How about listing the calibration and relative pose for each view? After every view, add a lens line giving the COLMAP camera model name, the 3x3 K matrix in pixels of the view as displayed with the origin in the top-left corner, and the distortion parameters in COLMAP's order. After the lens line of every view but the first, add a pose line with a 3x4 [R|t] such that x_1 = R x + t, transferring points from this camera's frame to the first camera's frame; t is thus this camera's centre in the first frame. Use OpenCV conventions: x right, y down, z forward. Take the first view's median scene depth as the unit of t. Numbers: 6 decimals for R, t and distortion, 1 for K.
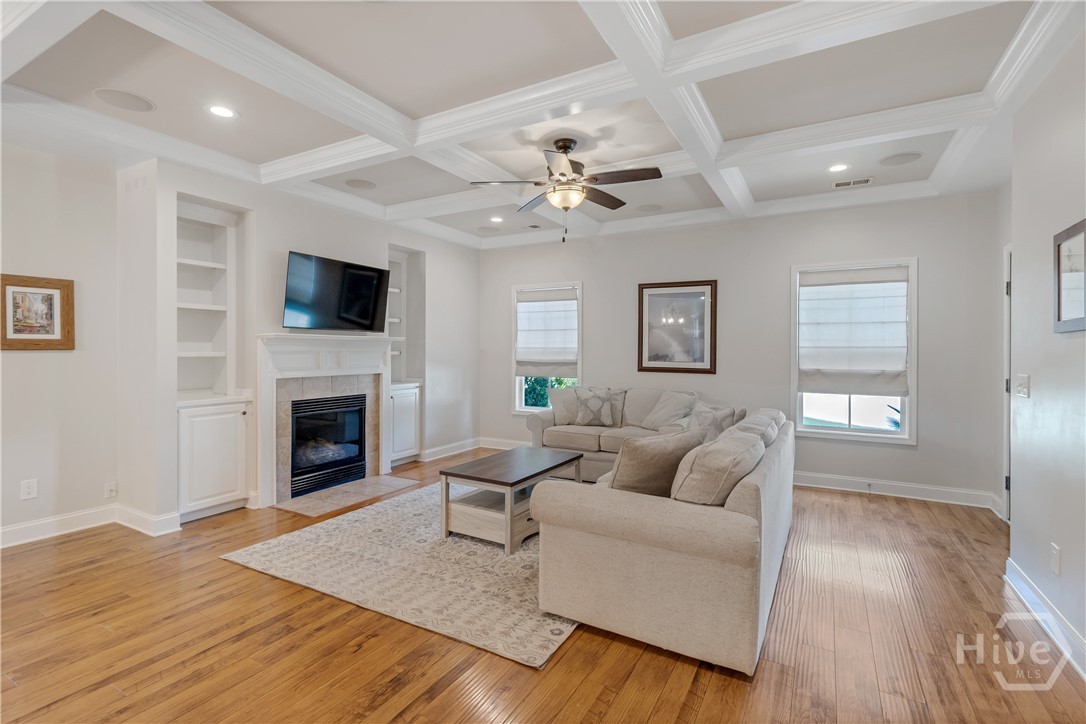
lens RADIAL K [[509.8, 0, 538.9], [0, 509.8, 351.2], [0, 0, 1]] dist [0.004688, 0.000705]
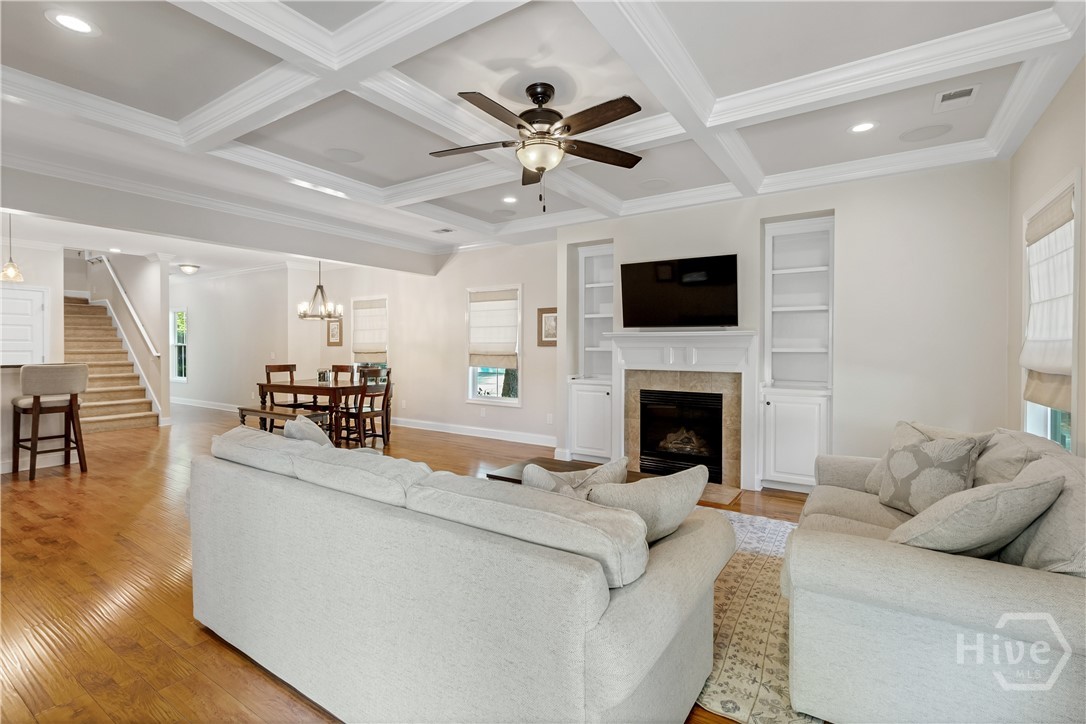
lens RADIAL K [[509.8, 0, 541.1], [0, 509.8, 352.2], [0, 0, 1]] dist [0.004688, 0.000705]
pose [[-0.075904, 0.008574, -0.997078, 0.620221], [-0.004721, 0.999949, 0.008958, 0.001986], [0.997104, 0.005387, -0.075860, 0.762859]]
